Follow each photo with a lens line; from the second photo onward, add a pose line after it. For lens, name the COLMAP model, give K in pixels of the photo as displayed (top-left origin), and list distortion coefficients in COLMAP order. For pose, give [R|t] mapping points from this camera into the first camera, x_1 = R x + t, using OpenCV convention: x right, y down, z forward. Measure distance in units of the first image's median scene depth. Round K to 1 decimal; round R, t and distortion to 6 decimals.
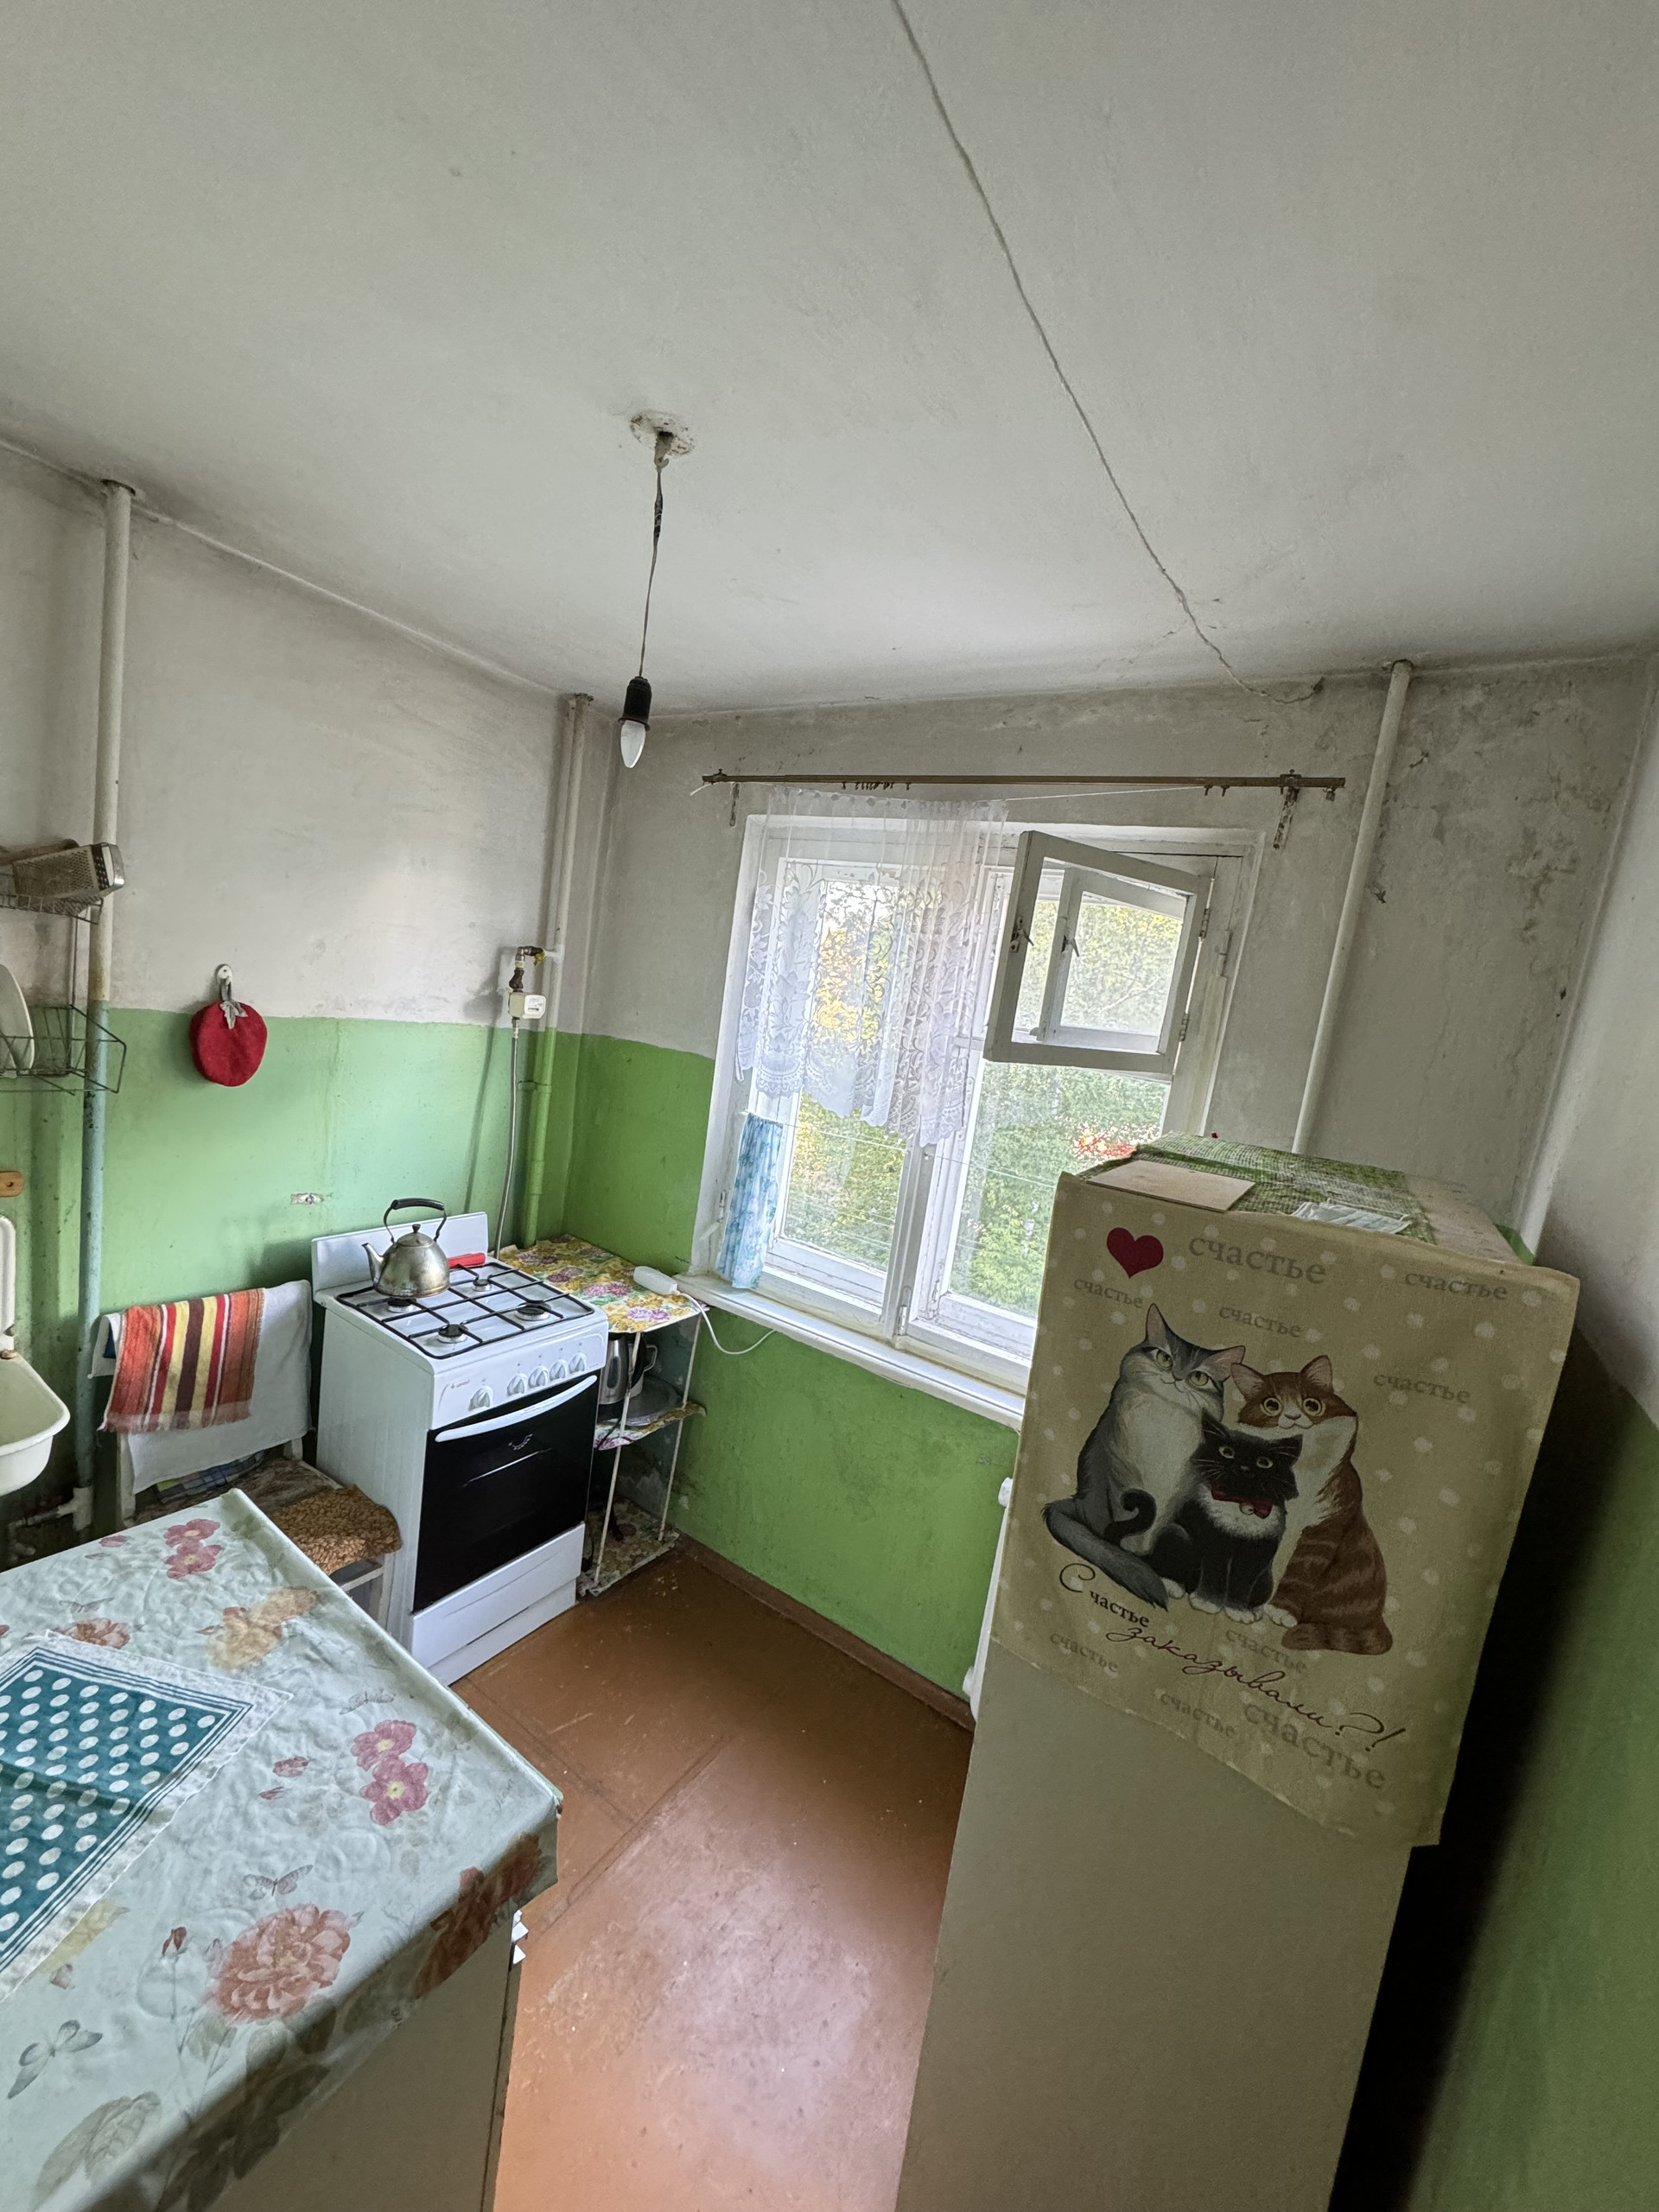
lens RADIAL K [[881.5, 0, 834.4], [0, 881.5, 1098.7], [0, 0, 1]] dist [-0.002125, 0.000286]
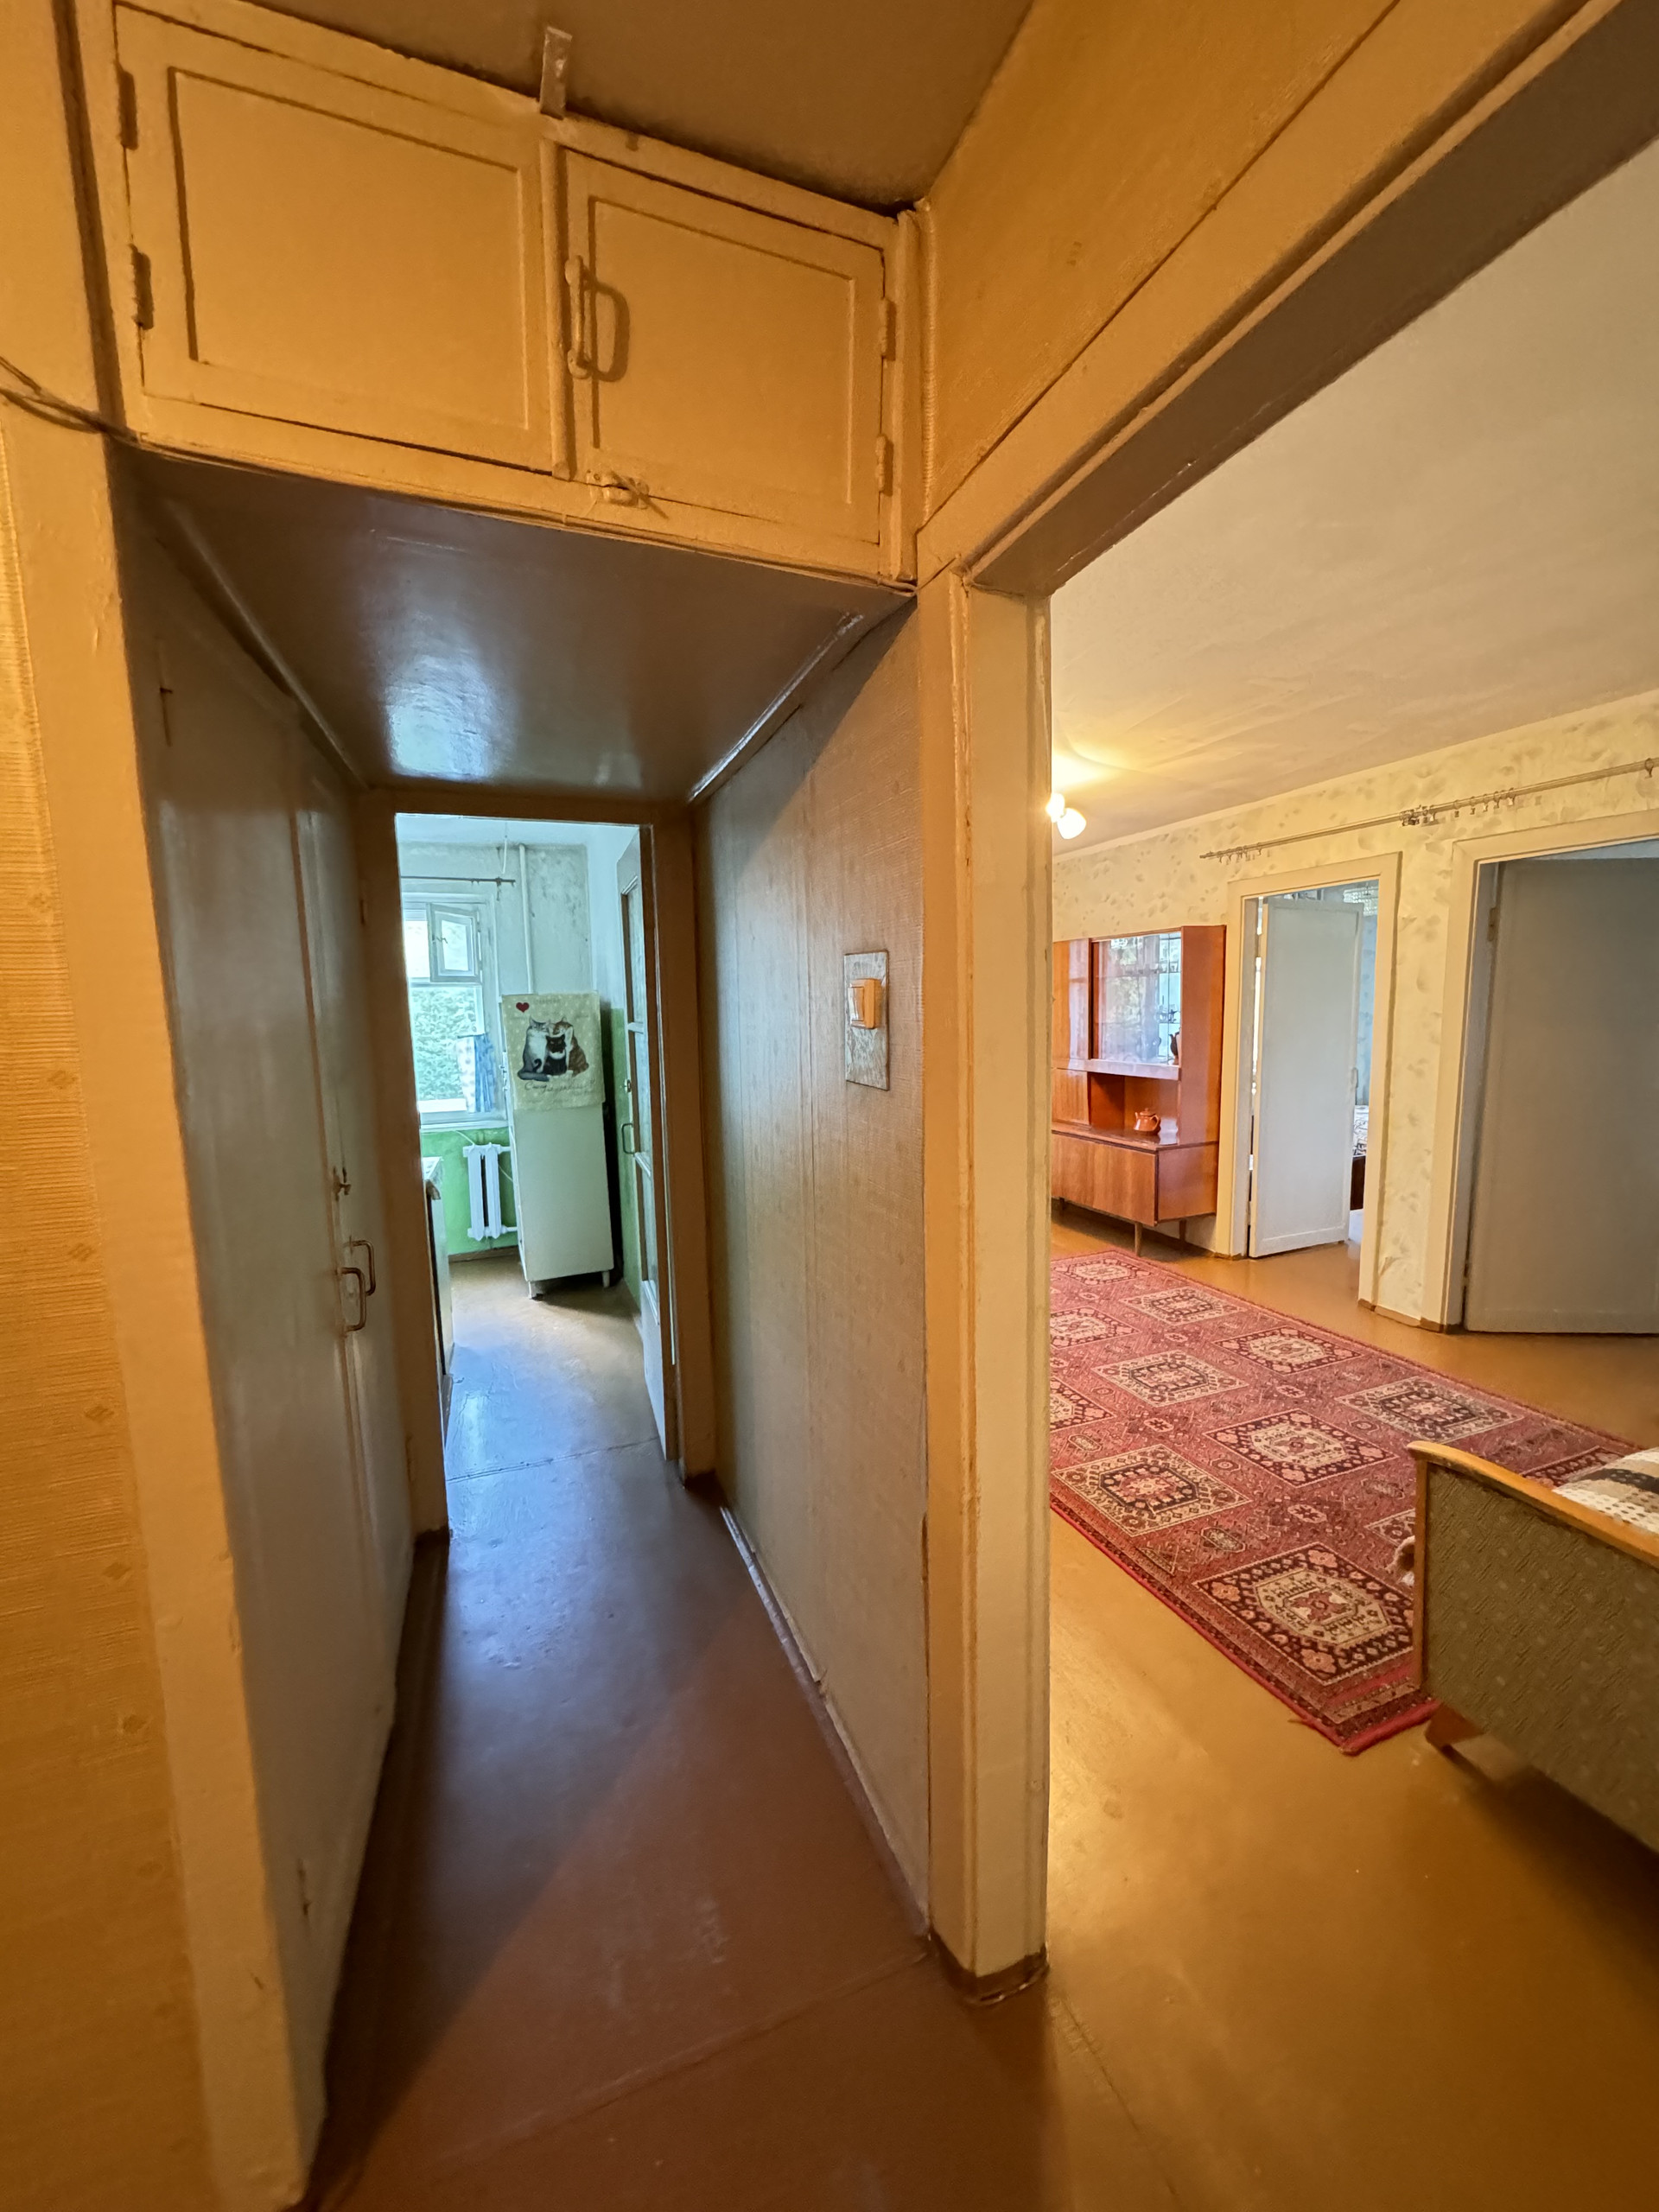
lens RADIAL K [[881.5, 0, 836.3], [0, 881.5, 1106.1], [0, 0, 1]] dist [-0.002125, 0.000286]
pose [[0.582769, -0.243856, 0.775187, -2.408724], [0.210585, 0.966646, 0.145772, 0.353621], [-0.784879, 0.078292, 0.614683, -3.077104]]
